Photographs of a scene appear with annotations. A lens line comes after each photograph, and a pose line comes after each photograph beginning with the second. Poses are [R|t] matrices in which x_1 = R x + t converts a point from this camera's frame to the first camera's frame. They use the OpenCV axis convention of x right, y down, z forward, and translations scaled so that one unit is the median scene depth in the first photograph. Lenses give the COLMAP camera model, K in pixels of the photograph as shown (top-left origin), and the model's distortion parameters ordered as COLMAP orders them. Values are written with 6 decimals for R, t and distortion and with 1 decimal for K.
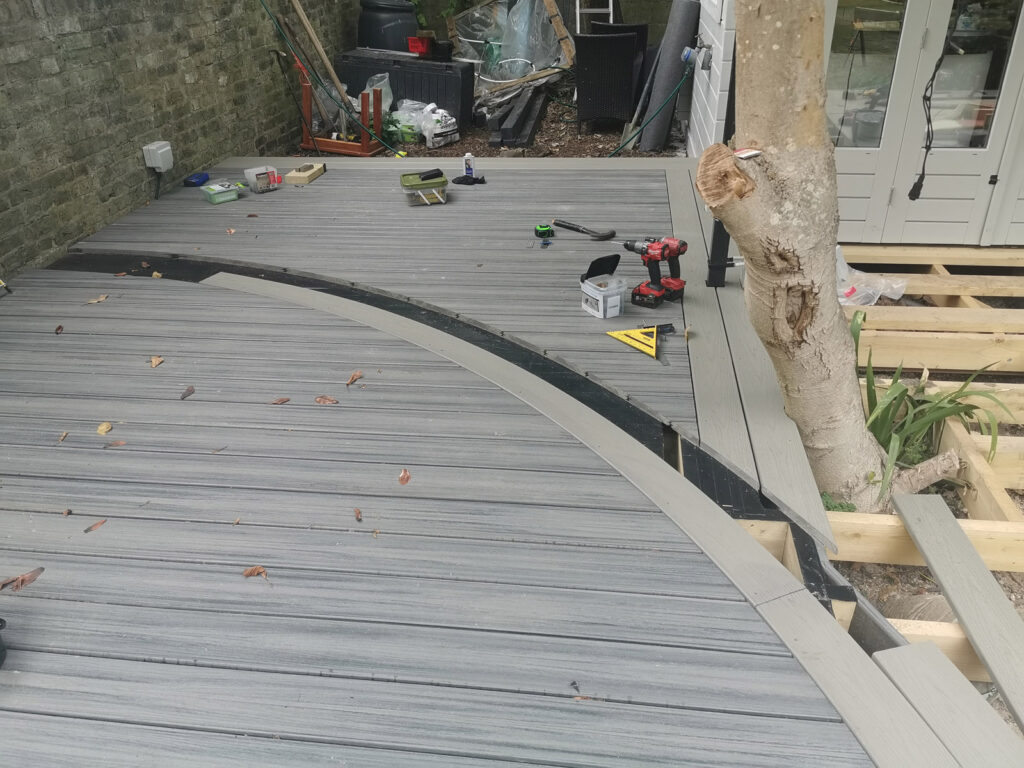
lens RADIAL K [[779.4, 0, 512.0], [0, 779.4, 384.0], [0, 0, 1]] dist [0.054744, -0.080966]
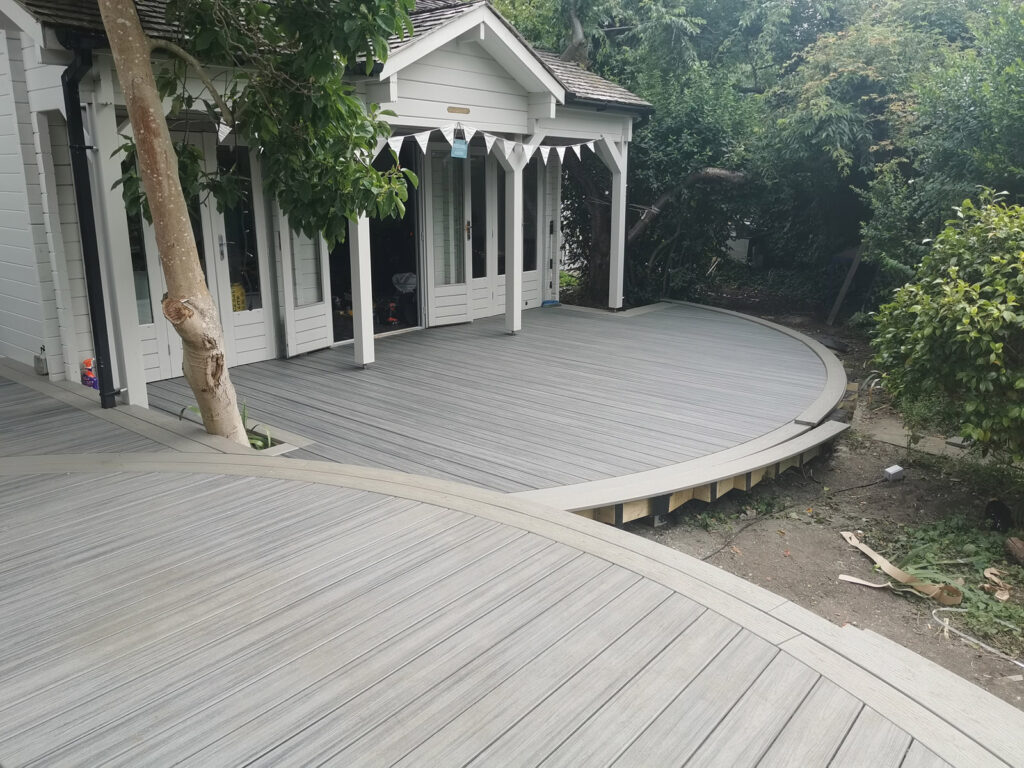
lens RADIAL K [[779.4, 0, 512.0], [0, 779.4, 384.0], [0, 0, 1]] dist [0.054744, -0.080966]
pose [[0.532590, -0.184829, 0.825945, -1.098858], [0.397044, 0.916384, -0.050957, 0.419609], [-0.747465, 0.355076, 0.561442, -0.908343]]
